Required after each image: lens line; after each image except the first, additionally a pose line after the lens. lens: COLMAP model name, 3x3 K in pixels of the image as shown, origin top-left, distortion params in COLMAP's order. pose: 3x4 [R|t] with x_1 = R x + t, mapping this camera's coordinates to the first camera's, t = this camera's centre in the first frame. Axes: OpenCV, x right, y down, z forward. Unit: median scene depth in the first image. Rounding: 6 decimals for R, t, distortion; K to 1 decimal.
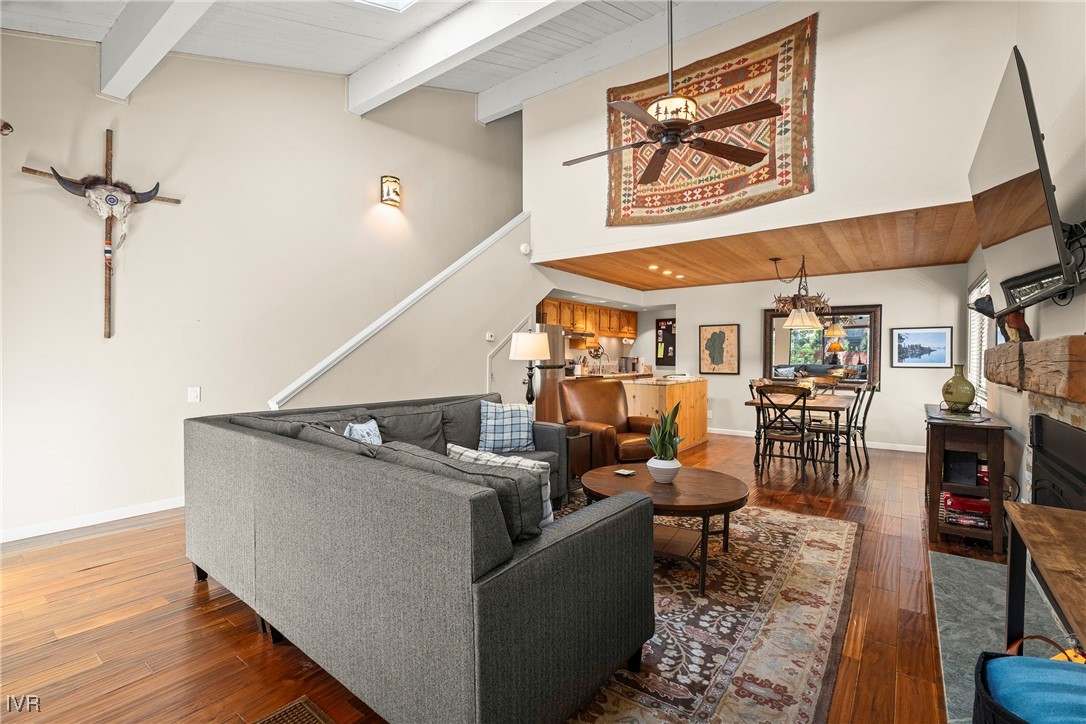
lens RADIAL K [[493.4, 0, 543.0], [0, 493.4, 362.0], [0, 0, 1]] dist [-0.016149, 0.000223]
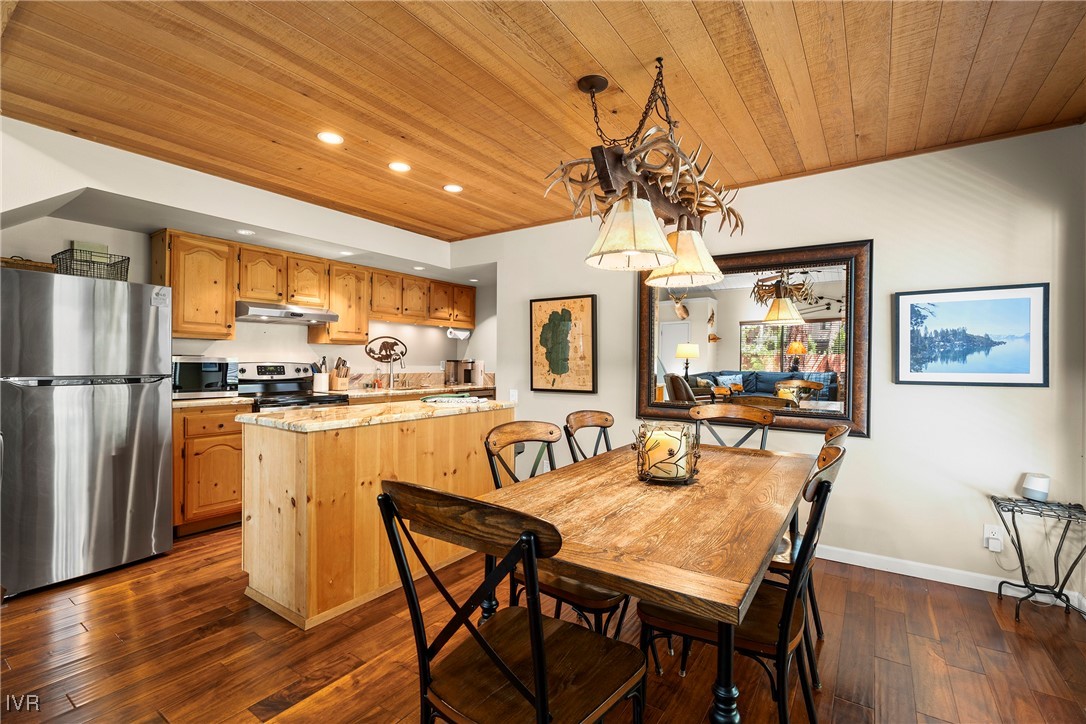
lens RADIAL K [[493.4, 0, 543.0], [0, 493.4, 362.0], [0, 0, 1]] dist [-0.016149, 0.000223]
pose [[0.998723, 0.002879, 0.050445, 0.371108], [-0.002425, 0.999956, -0.009063, -0.002868], [-0.050469, 0.008929, 0.998686, 0.572059]]
